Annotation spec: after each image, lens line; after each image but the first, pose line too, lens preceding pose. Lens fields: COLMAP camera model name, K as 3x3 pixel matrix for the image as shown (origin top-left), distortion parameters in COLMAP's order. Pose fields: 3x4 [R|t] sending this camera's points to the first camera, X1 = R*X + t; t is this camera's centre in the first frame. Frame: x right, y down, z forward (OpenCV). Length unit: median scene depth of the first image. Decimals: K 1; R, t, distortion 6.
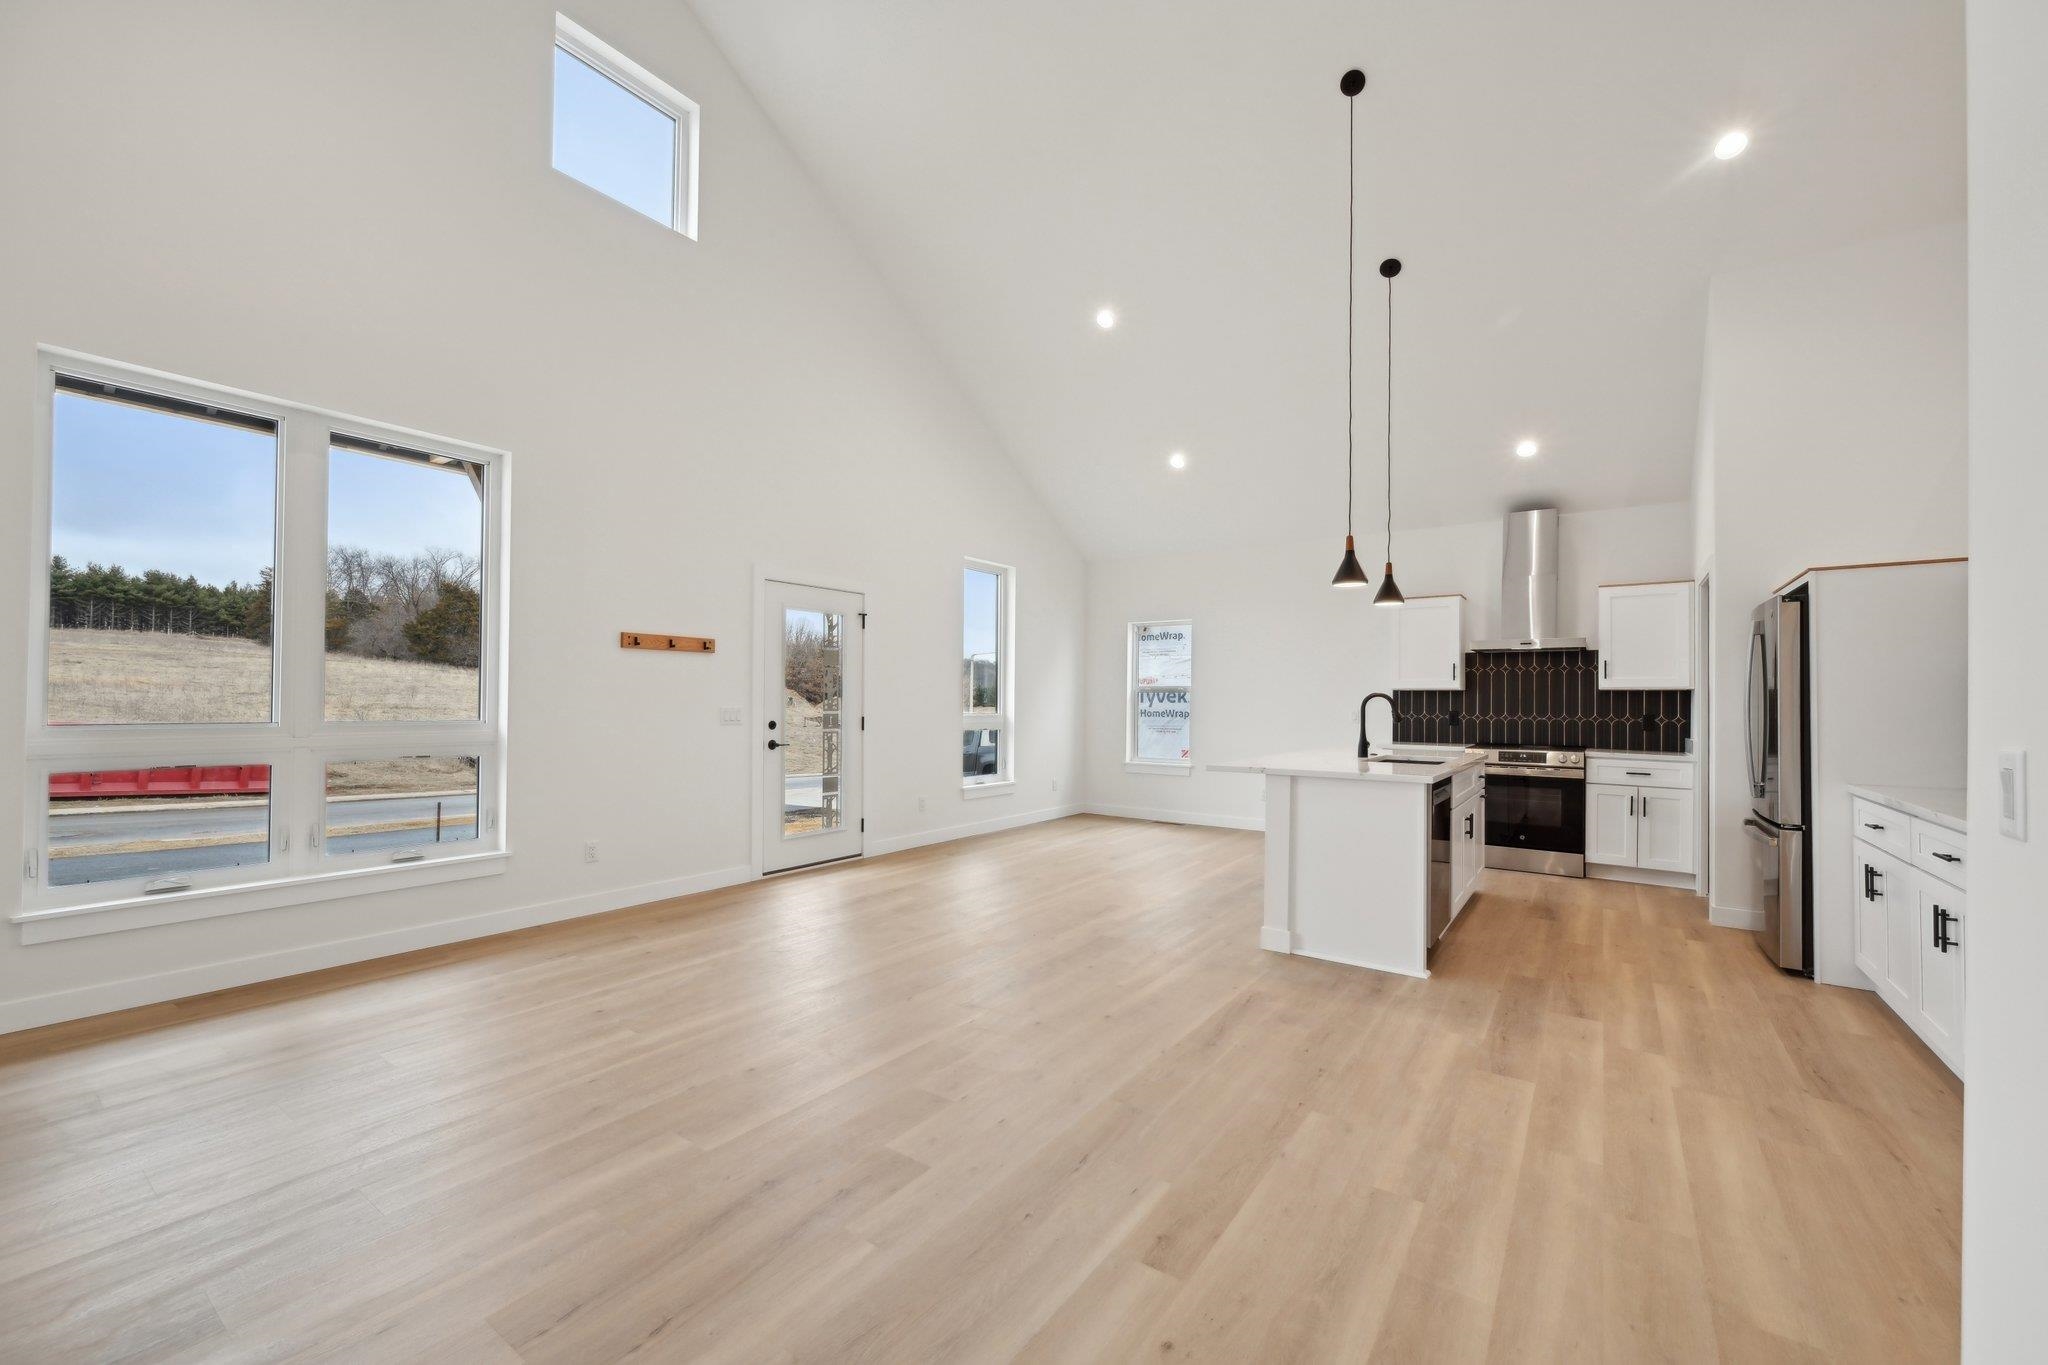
lens RADIAL K [[822.8, 0, 1028.5], [0, 822.8, 701.5], [0, 0, 1]] dist [-0.000955, 0.000332]
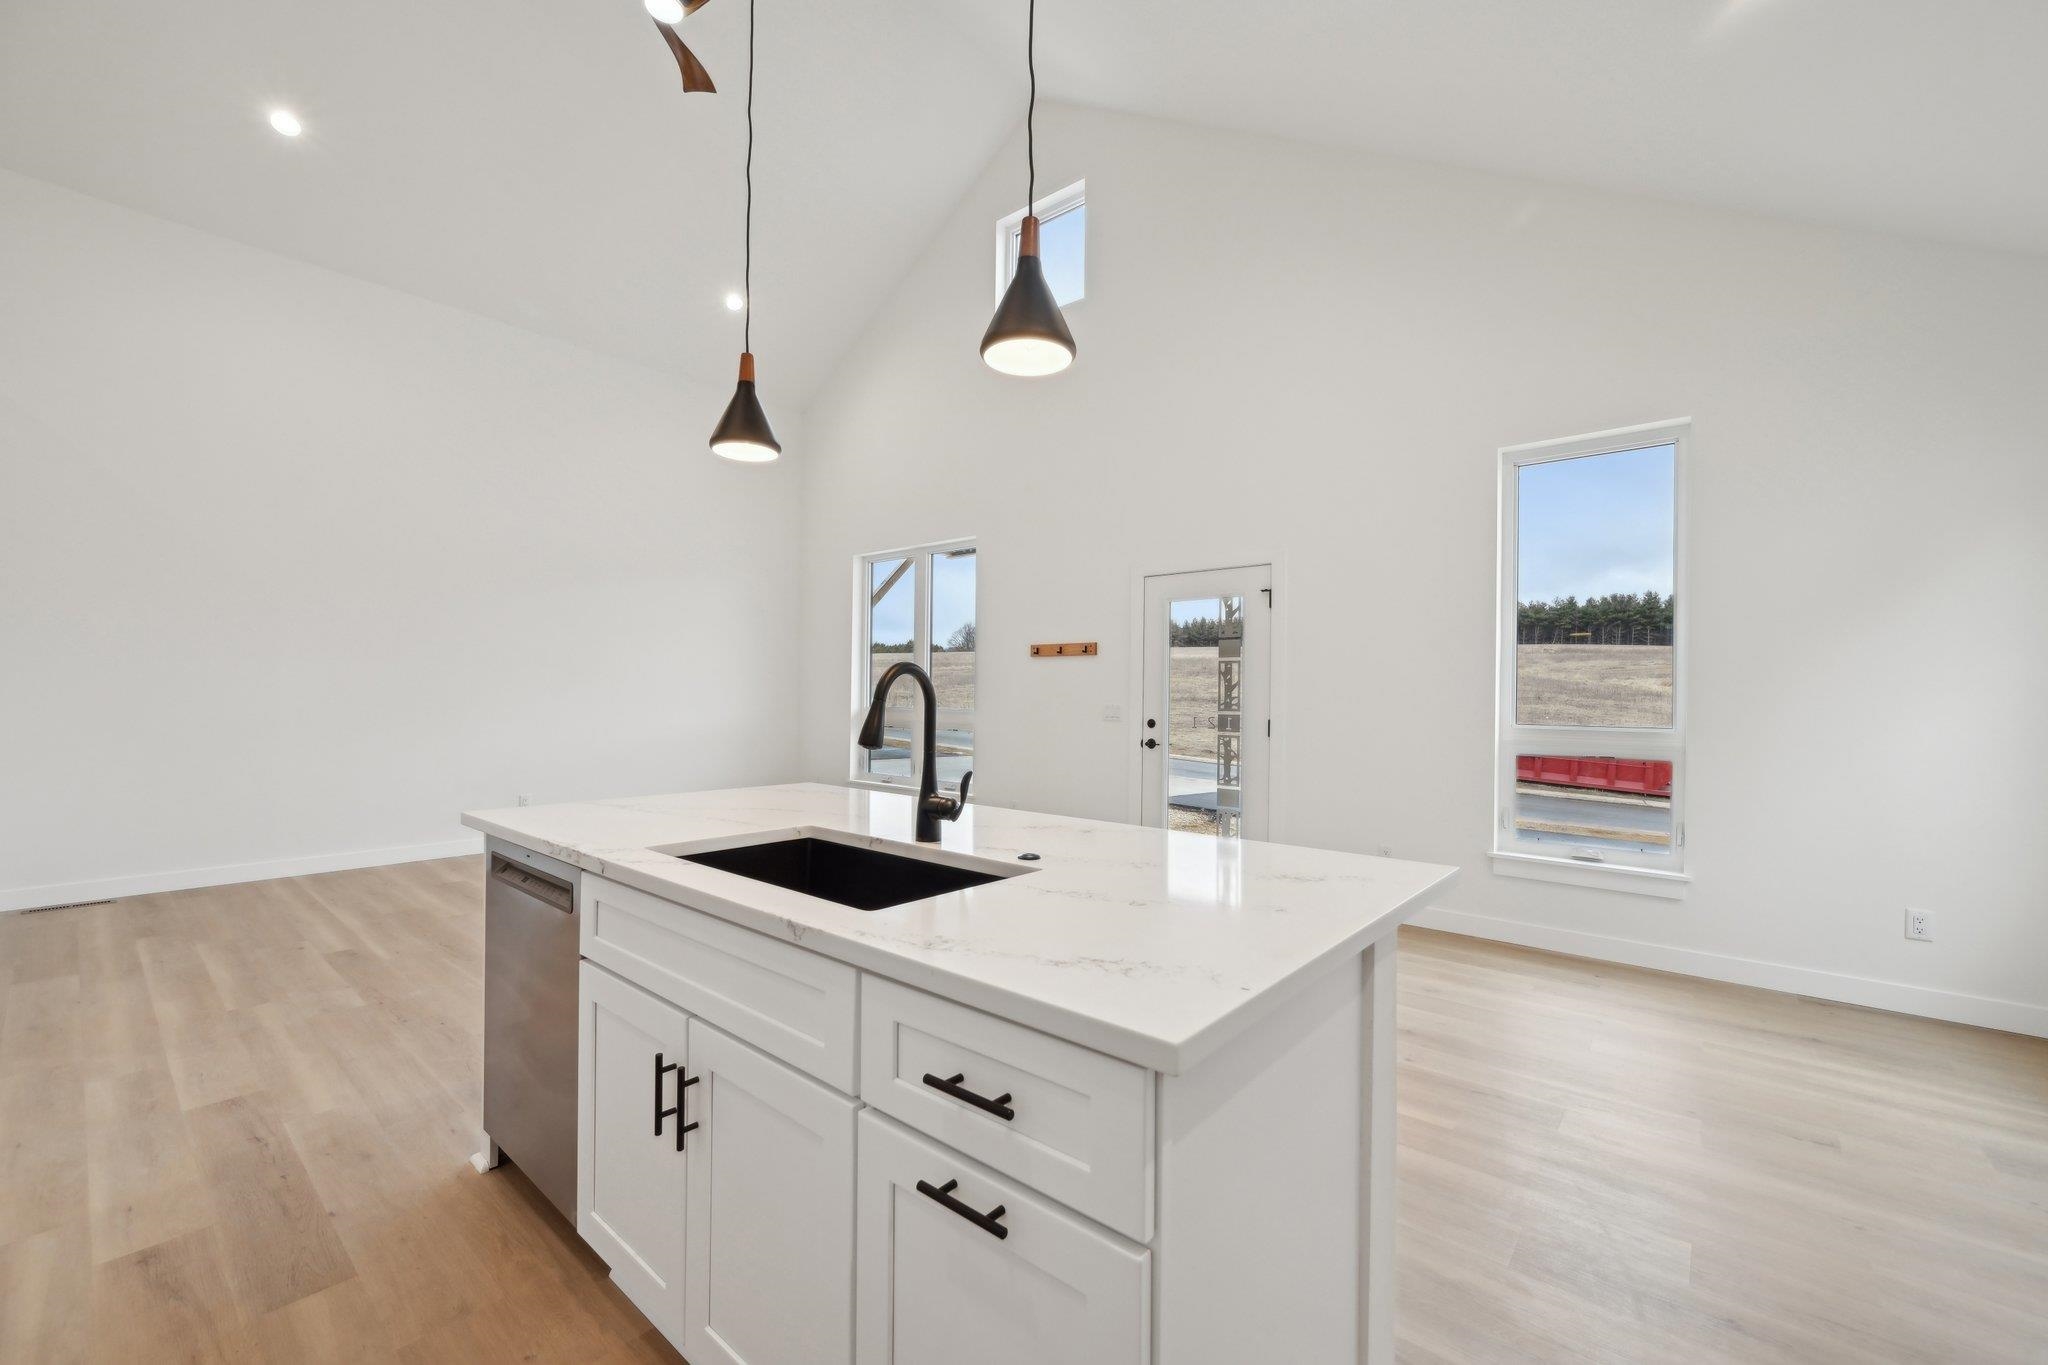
lens RADIAL K [[822.8, 0, 1029.5], [0, 822.8, 691.6], [0, 0, 1]] dist [-0.000955, 0.000332]
pose [[-0.095389, -0.014008, -0.995341, 1.051203], [-0.011764, 0.999847, -0.012944, 0.008452], [0.995371, 0.010474, -0.095540, 1.474747]]
